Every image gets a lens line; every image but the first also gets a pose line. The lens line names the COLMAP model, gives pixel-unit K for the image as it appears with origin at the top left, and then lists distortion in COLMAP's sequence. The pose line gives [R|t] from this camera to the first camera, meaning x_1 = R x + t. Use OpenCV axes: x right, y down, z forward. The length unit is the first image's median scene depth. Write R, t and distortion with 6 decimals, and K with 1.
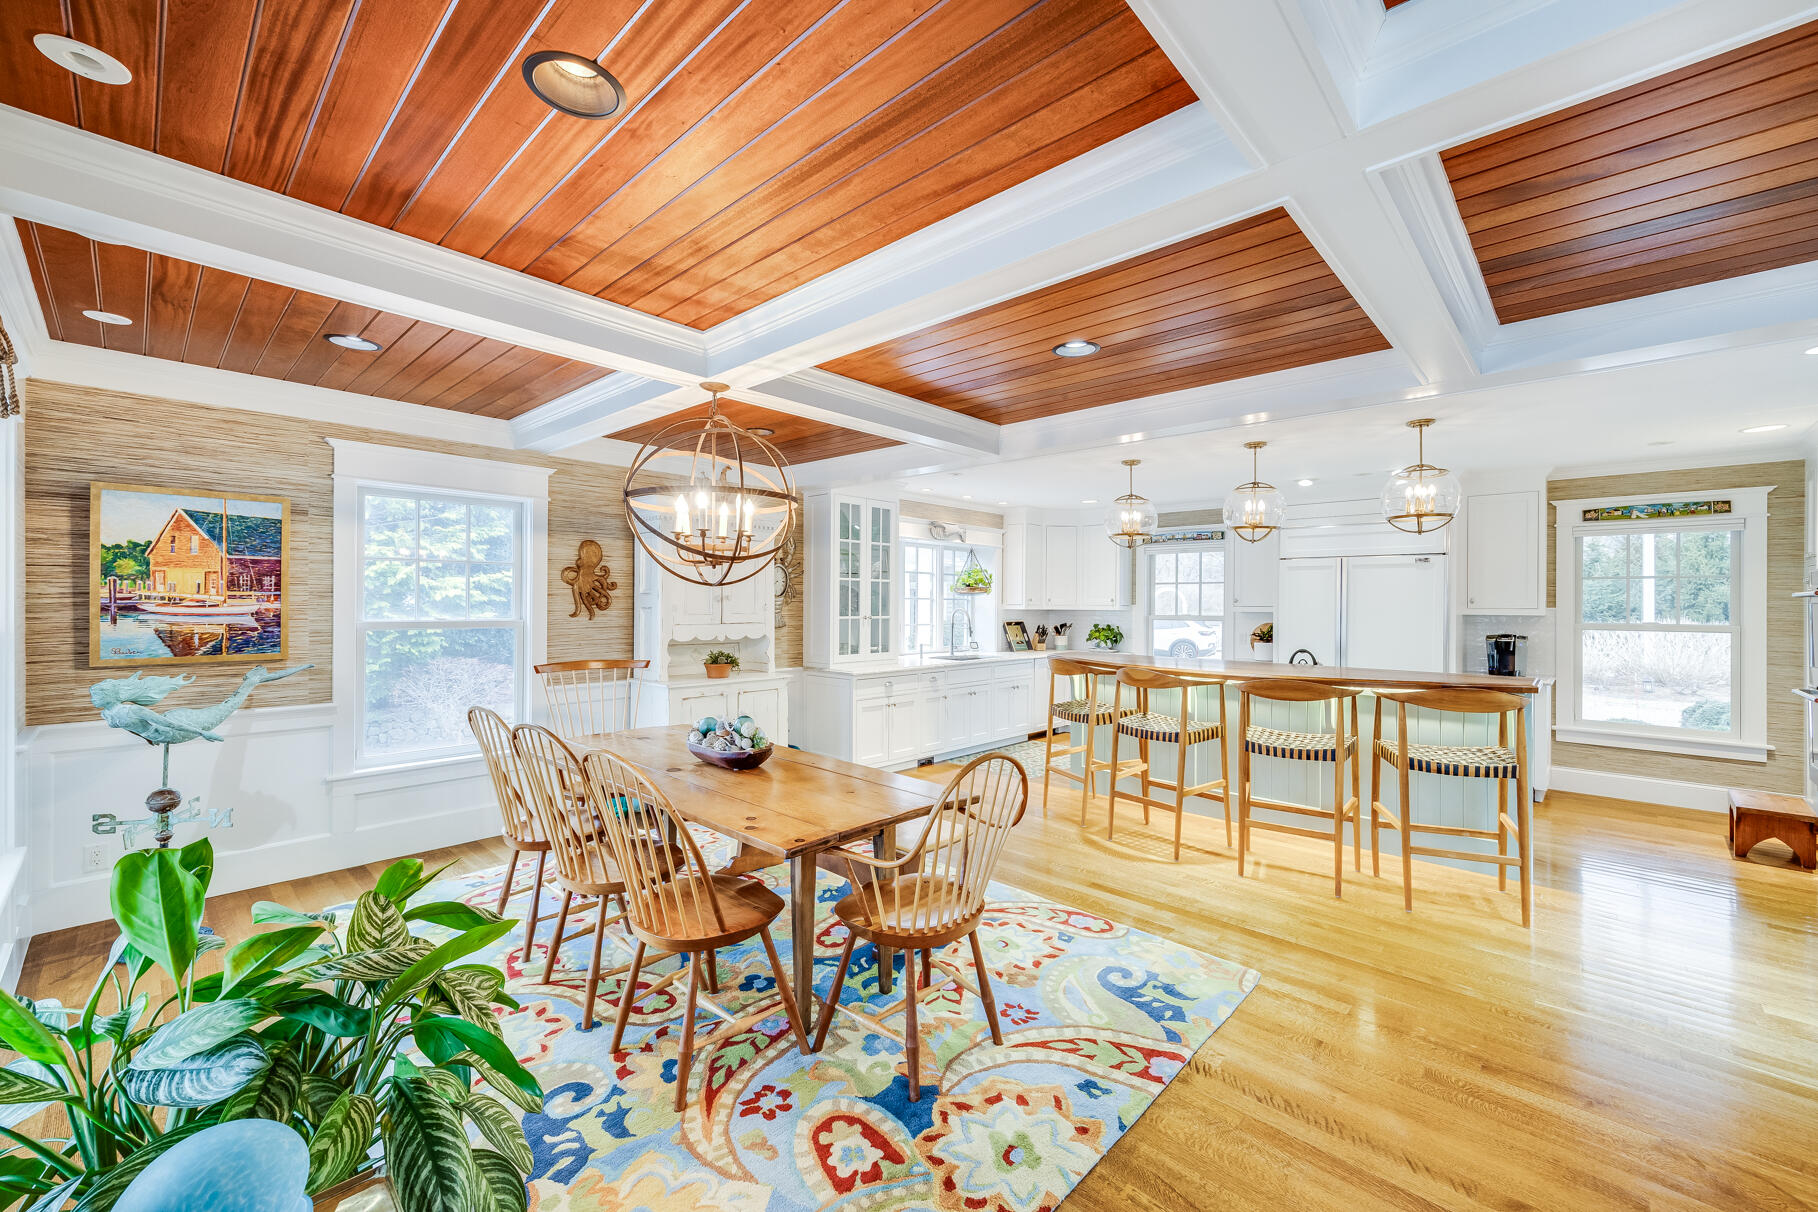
lens RADIAL K [[721.5, 0, 915.0], [0, 721.5, 601.1], [0, 0, 1]] dist [0.009151, -0.000853]
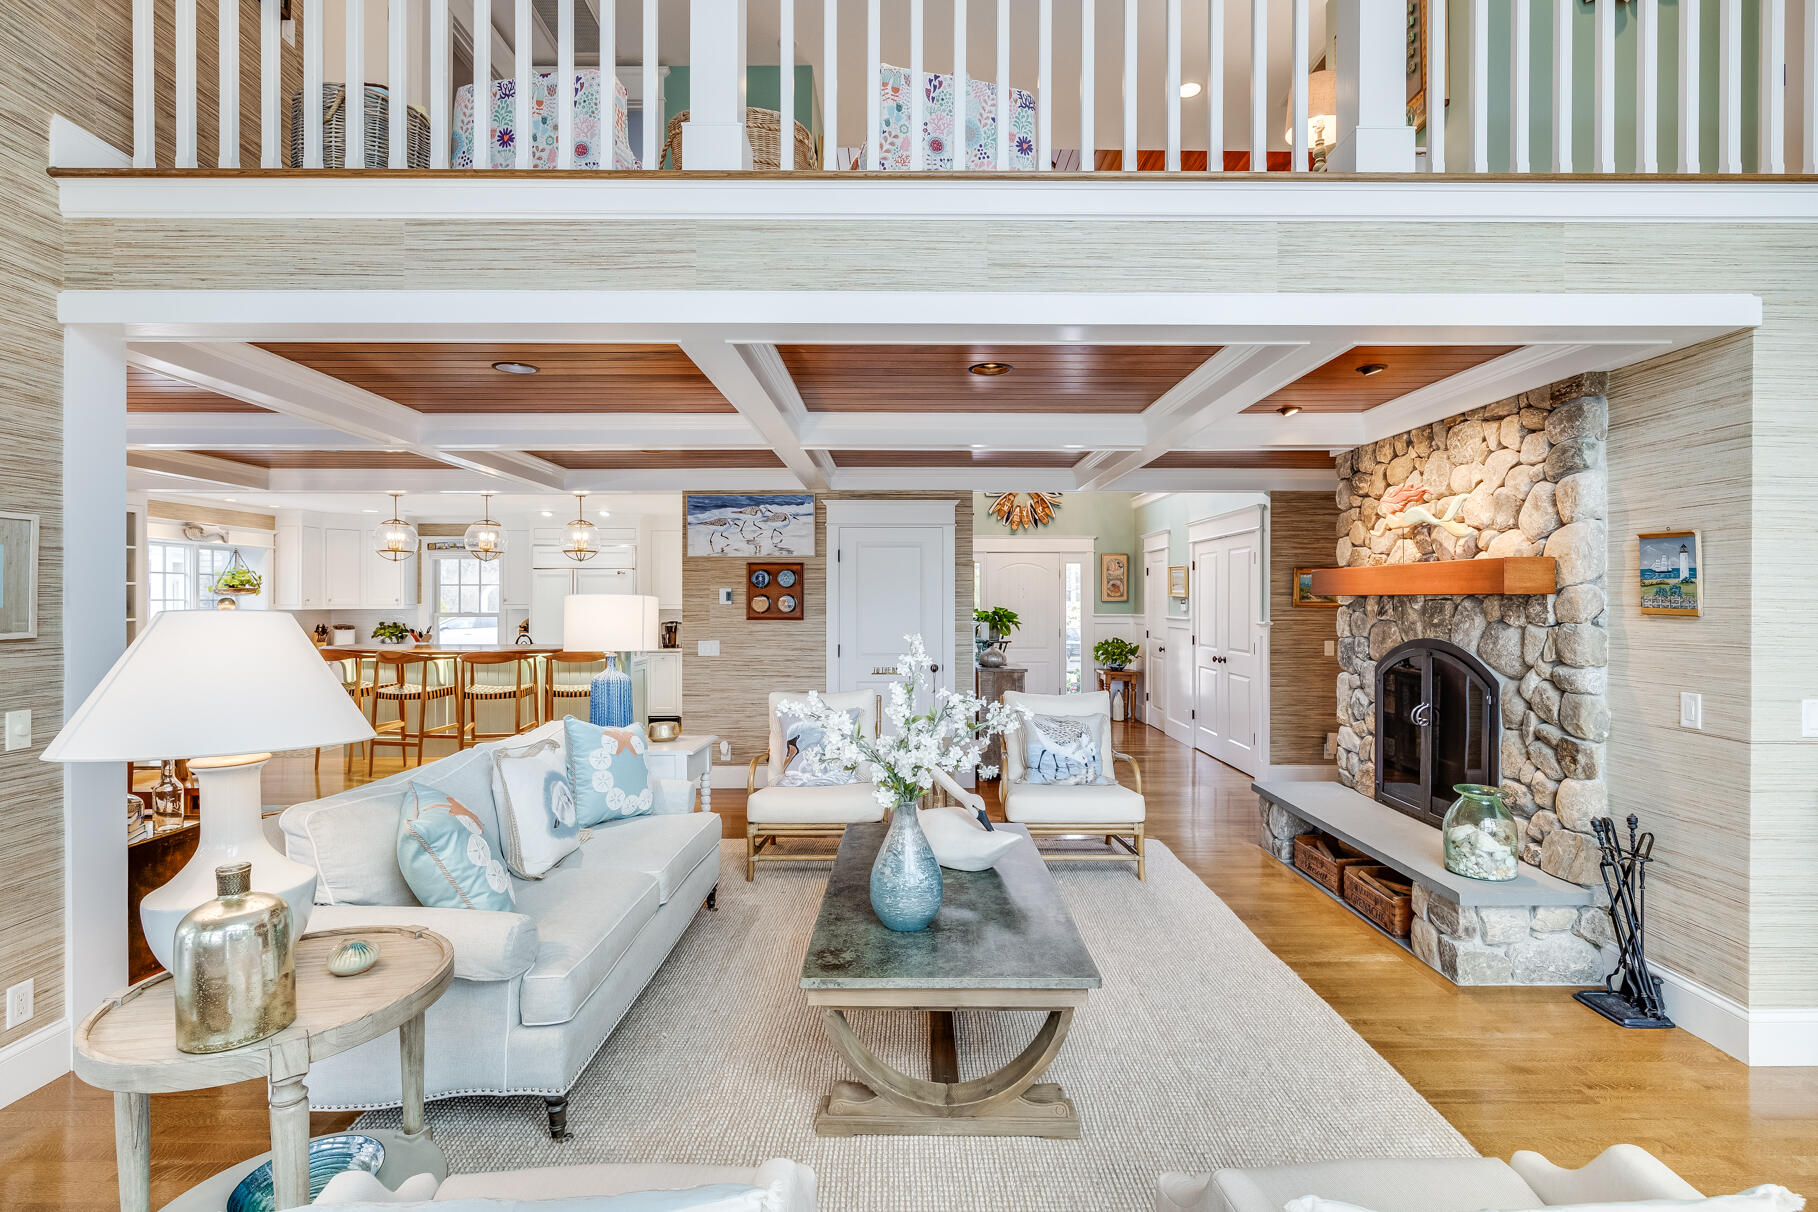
lens RADIAL K [[855.2, 0, 911.0], [0, 855.2, 601.2], [0, 0, 1]] dist [-0.005580, -0.000411]
pose [[0.724983, -0.007965, 0.688721, -0.110077], [0.002707, 0.999958, 0.008714, -0.016711], [-0.688762, -0.004453, 0.724974, -0.964052]]
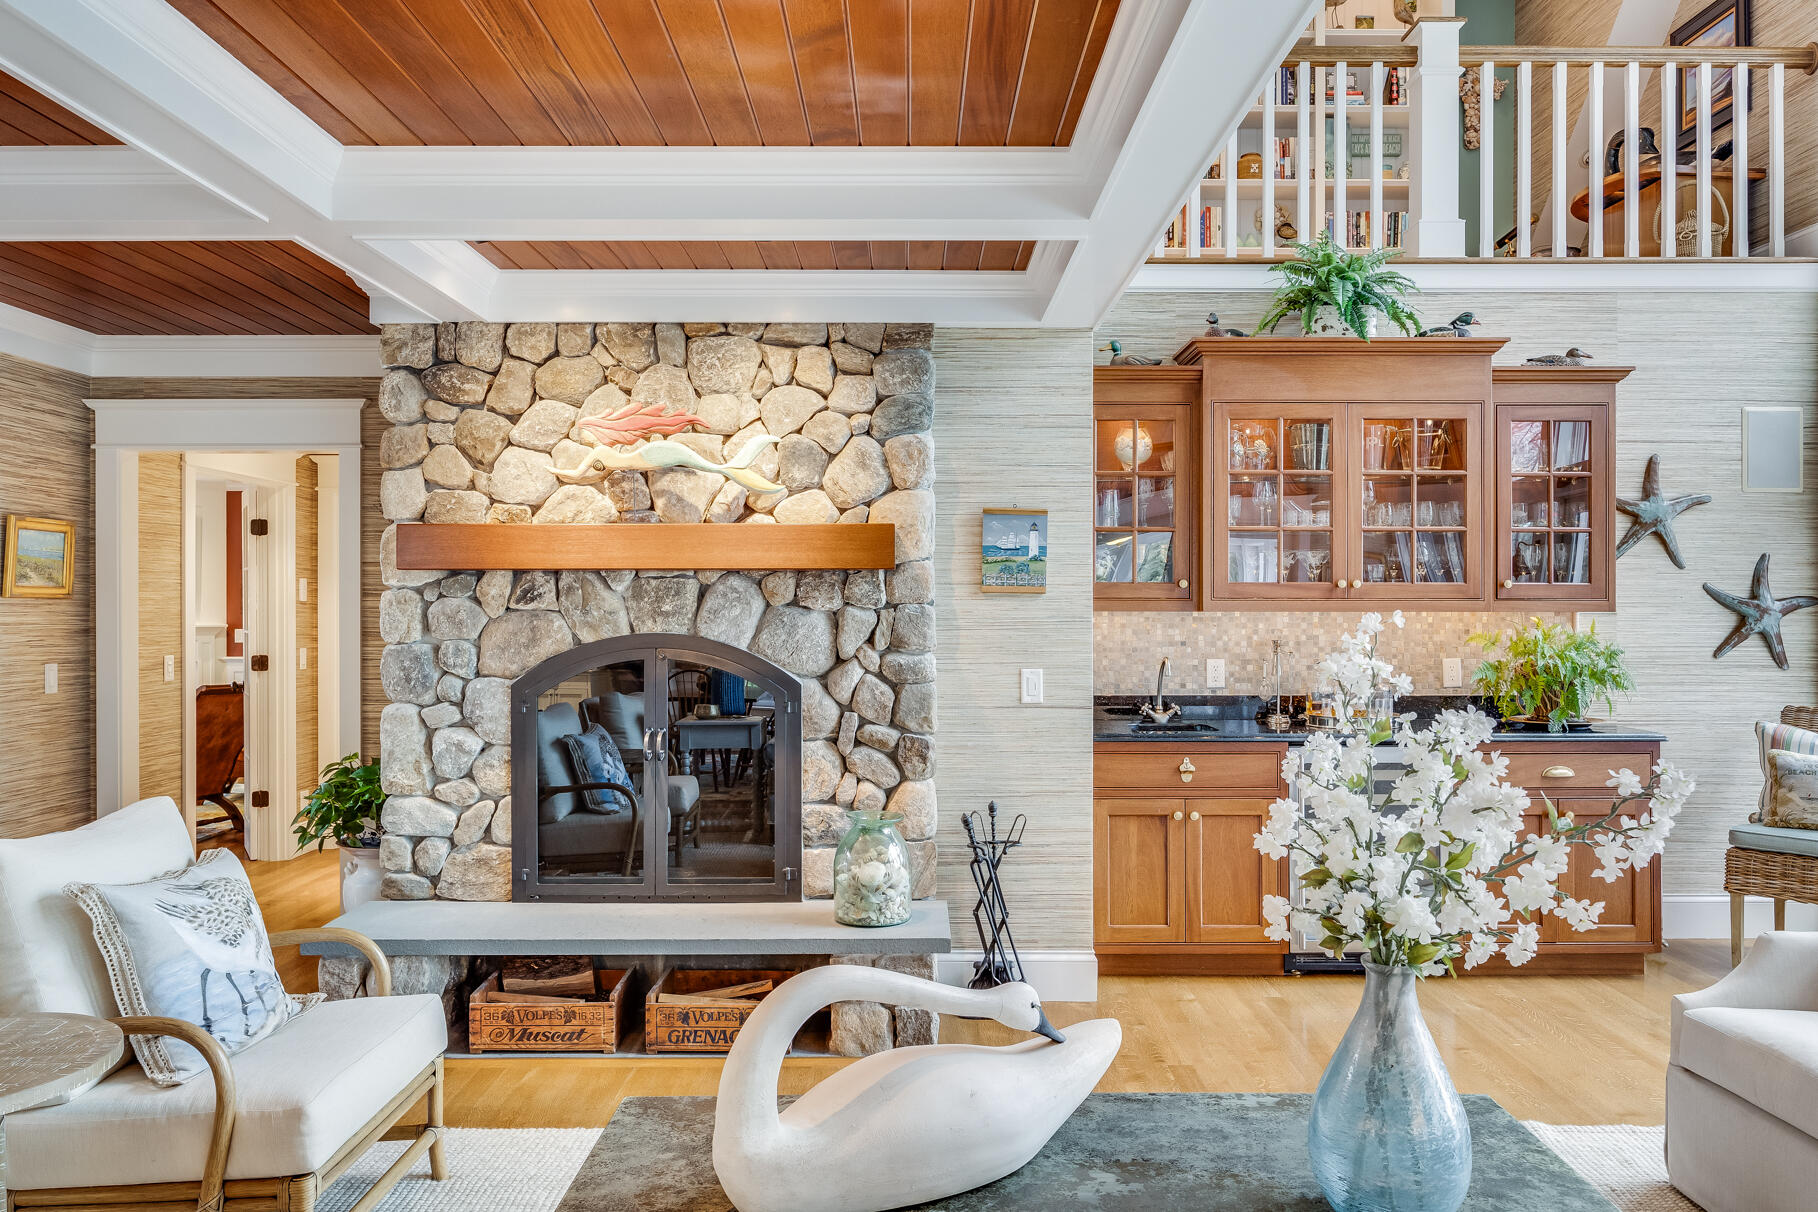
lens RADIAL K [[1320.8, 0, 911.2], [0, 1320.8, 601.5], [0, 0, 1]] dist [-0.011459, 0.007780]
pose [[-0.680602, -0.004172, 0.732642, 0.103337], [-0.005493, 0.999985, 0.000591, 0.010699], [-0.732633, -0.003622, -0.680614, -0.045526]]
